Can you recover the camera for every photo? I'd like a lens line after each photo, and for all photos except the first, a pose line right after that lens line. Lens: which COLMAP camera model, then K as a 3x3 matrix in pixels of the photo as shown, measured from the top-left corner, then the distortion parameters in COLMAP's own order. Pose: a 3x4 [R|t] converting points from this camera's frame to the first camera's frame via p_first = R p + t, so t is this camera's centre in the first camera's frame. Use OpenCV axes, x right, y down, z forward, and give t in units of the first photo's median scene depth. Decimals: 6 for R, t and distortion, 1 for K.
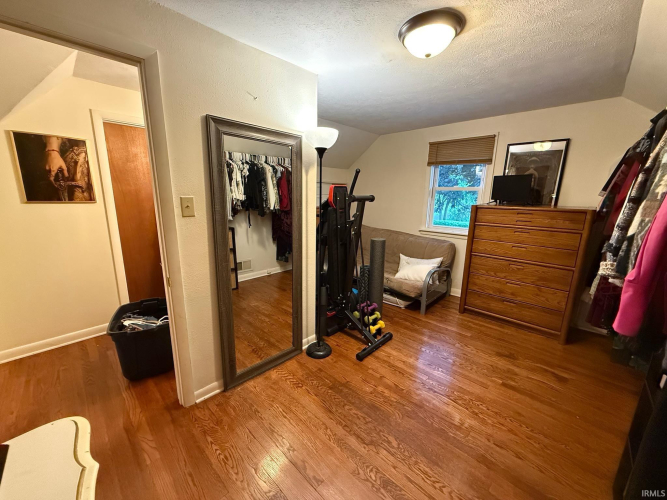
lens RADIAL K [[266.4, 0, 332.3], [0, 266.4, 251.1], [0, 0, 1]] dist [0.000582, 0.000197]
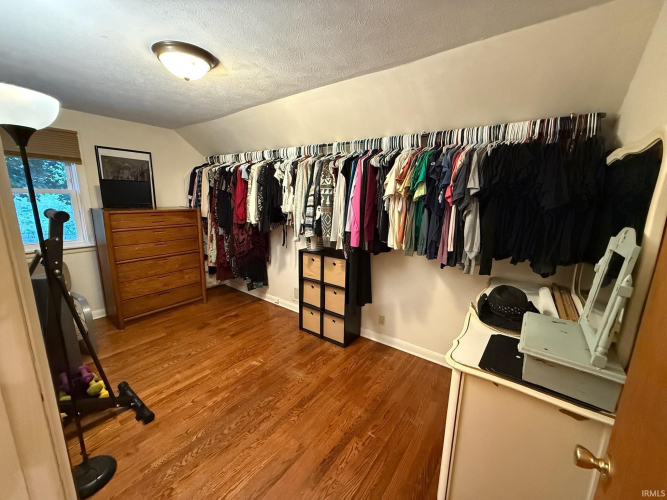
lens RADIAL K [[266.4, 0, 332.3], [0, 266.4, 251.1], [0, 0, 1]] dist [0.000582, 0.000197]
pose [[-0.134502, -0.215791, 0.967131, -0.607258], [0.189558, 0.952373, 0.238861, -0.142793], [-0.972614, 0.215454, -0.087191, 0.447869]]
